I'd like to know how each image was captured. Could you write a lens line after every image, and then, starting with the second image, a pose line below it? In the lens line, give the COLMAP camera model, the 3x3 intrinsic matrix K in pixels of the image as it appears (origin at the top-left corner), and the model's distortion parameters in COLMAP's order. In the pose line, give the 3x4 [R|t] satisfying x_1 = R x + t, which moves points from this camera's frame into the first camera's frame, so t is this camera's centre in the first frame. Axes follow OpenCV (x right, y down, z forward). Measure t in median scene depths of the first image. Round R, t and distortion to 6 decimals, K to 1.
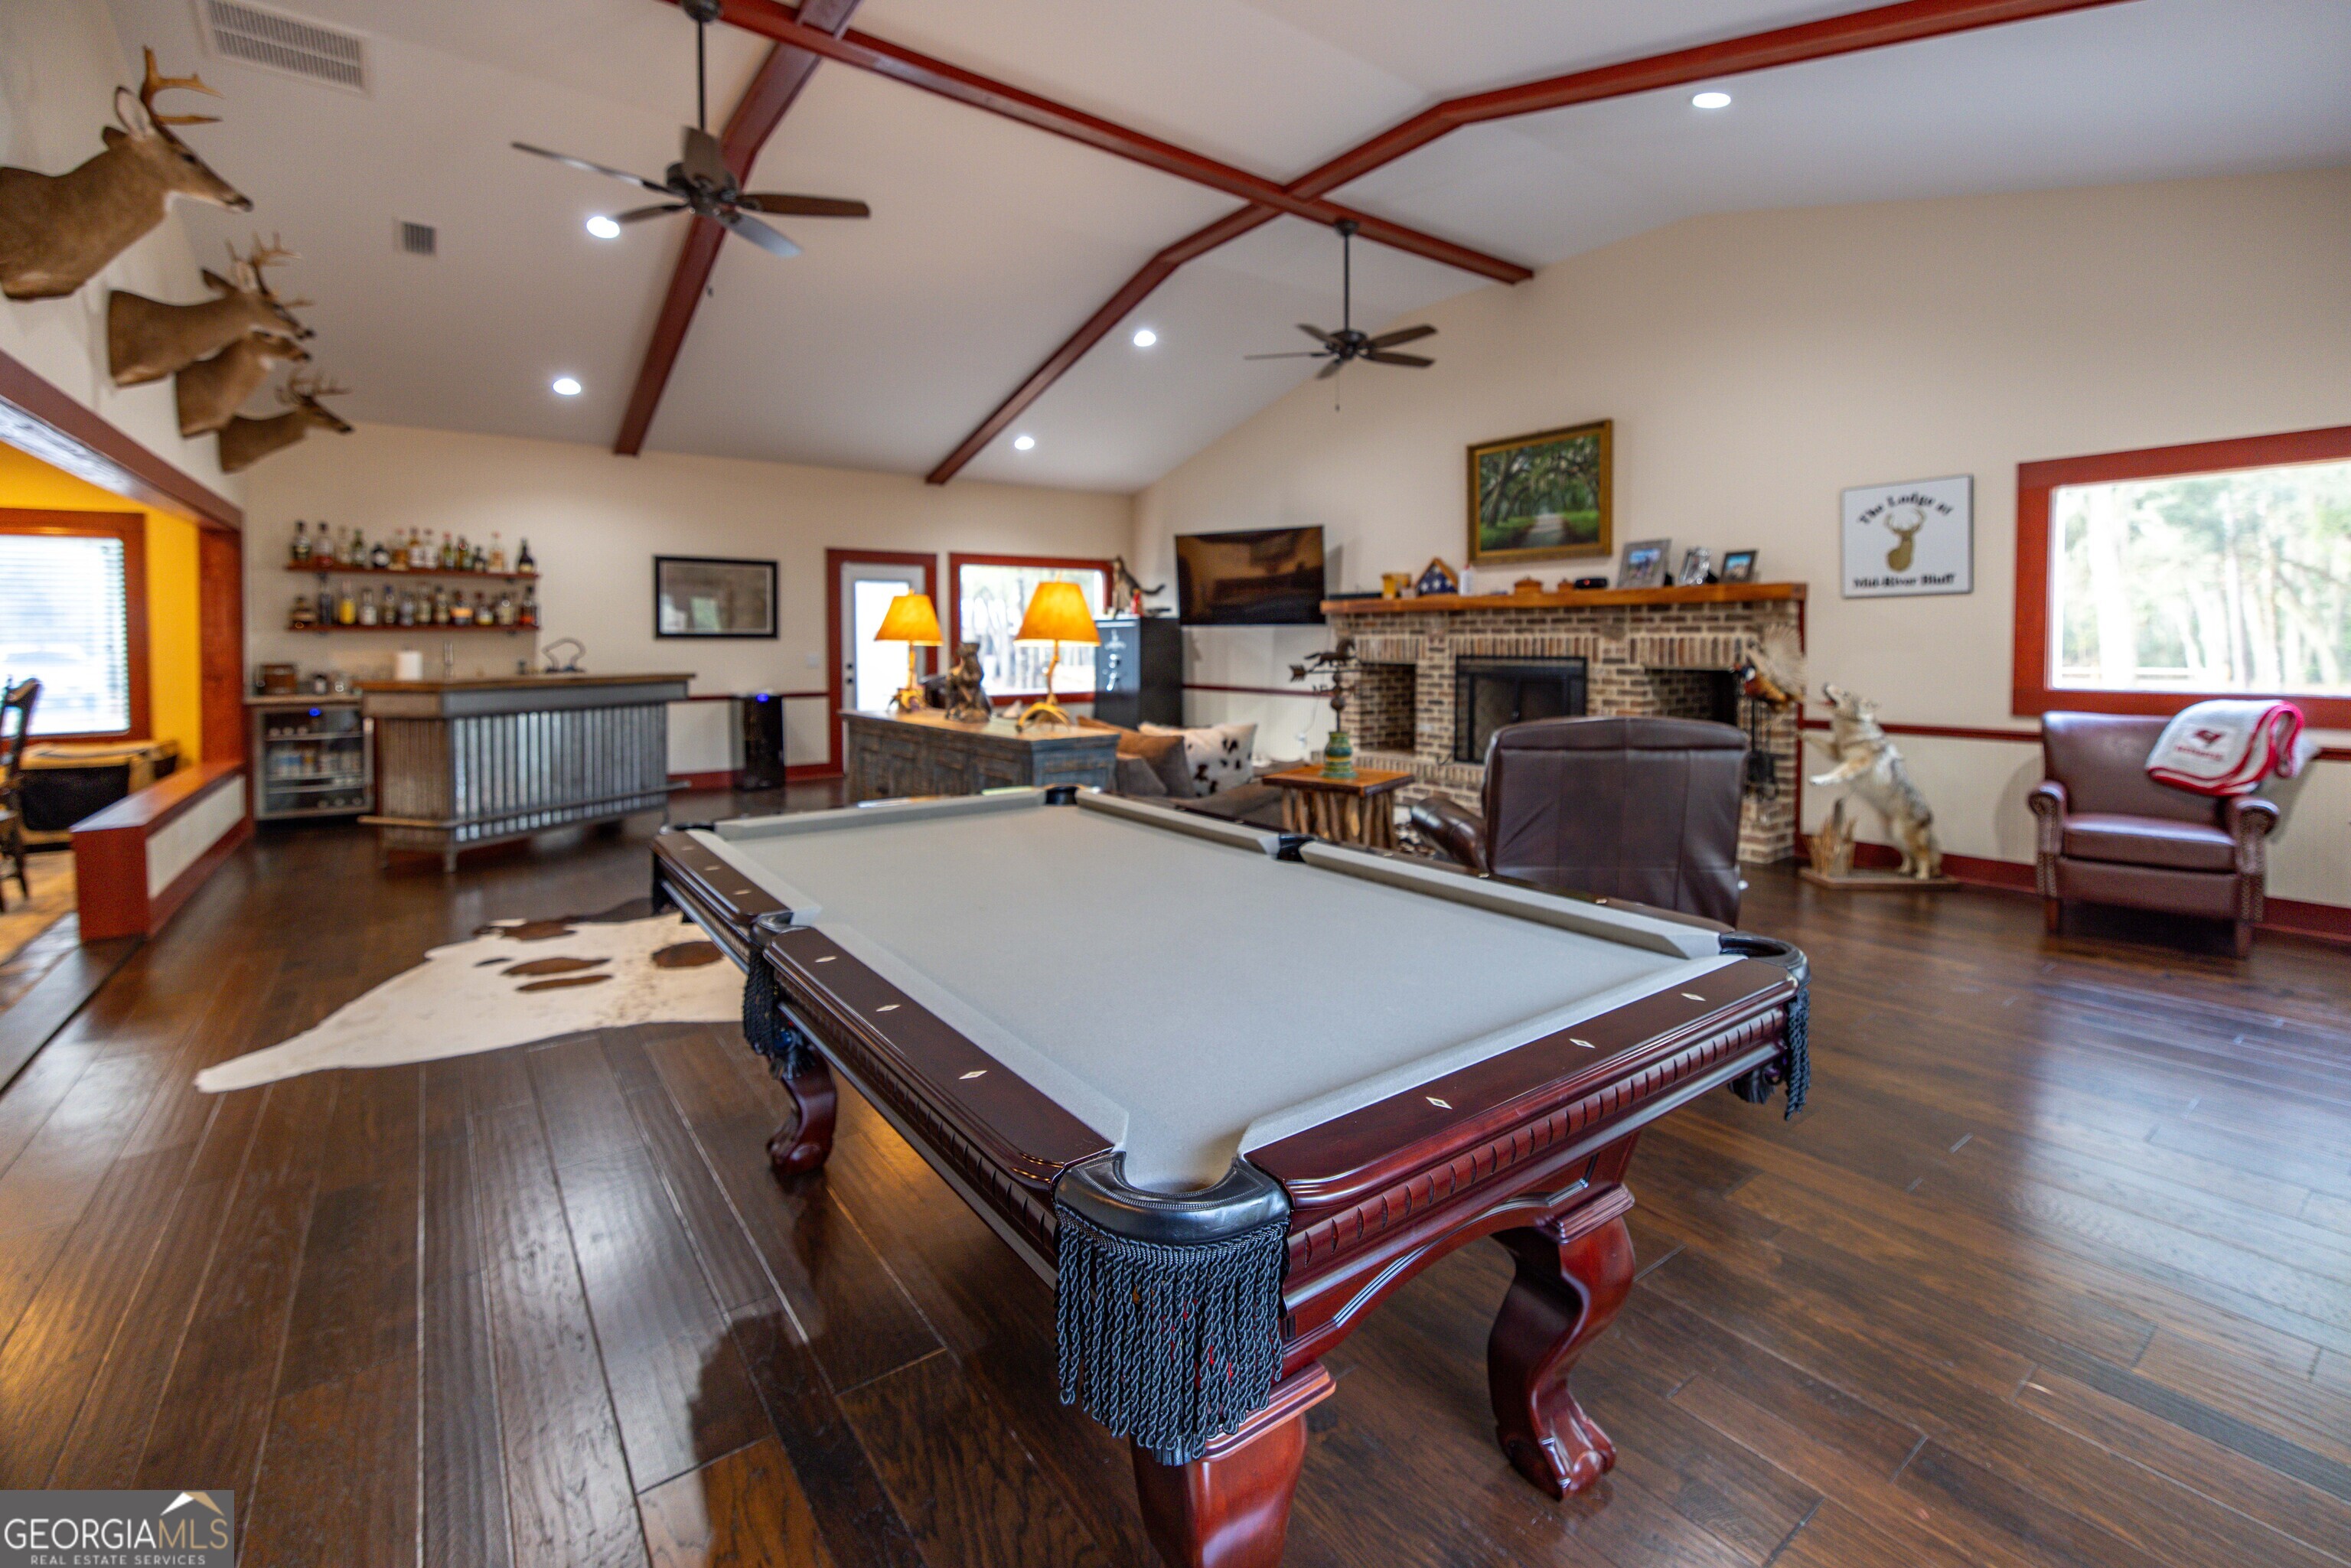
lens RADIAL K [[1073.0, 0, 1172.4], [0, 1073.0, 770.3], [0, 0, 1]] dist [0.010004, -0.000164]
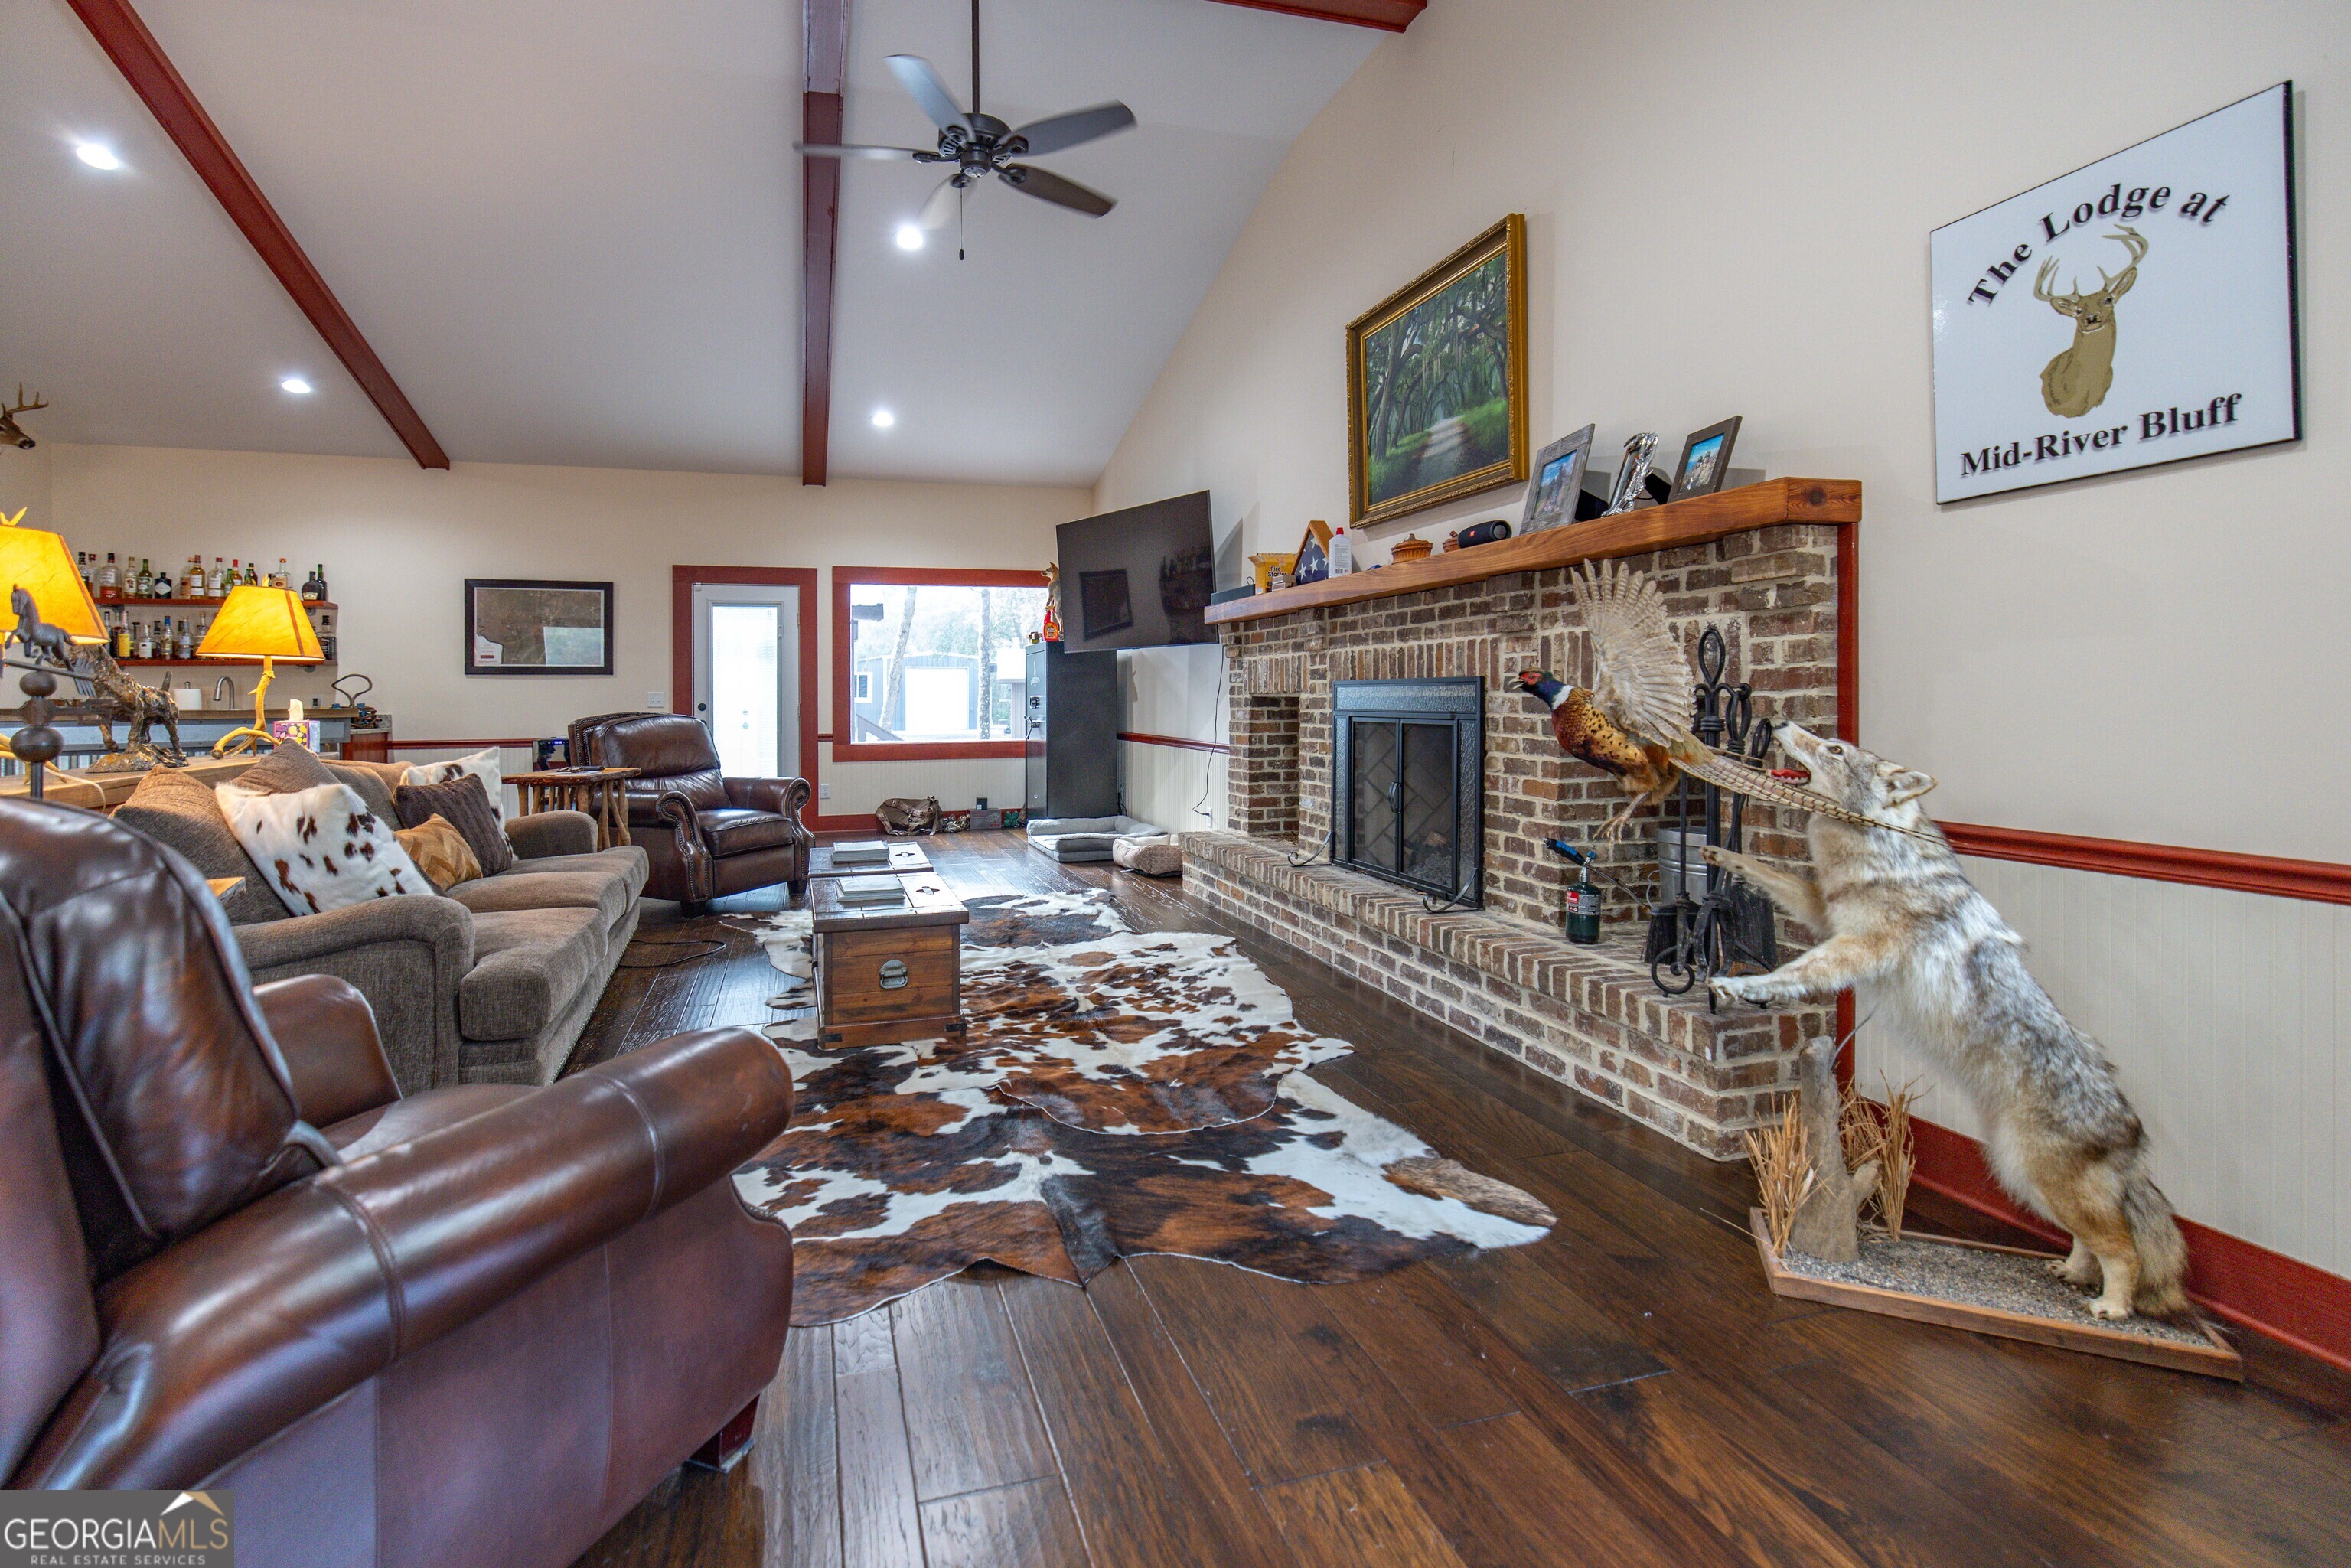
lens RADIAL K [[1073.0, 0, 1185.3], [0, 1073.0, 771.8], [0, 0, 1]] dist [0.010004, -0.000164]
pose [[0.927079, 0.020853, -0.374285, 0.444177], [-0.040959, 0.998109, -0.045845, -0.030296], [0.372621, 0.057832, 0.926180, 0.465669]]
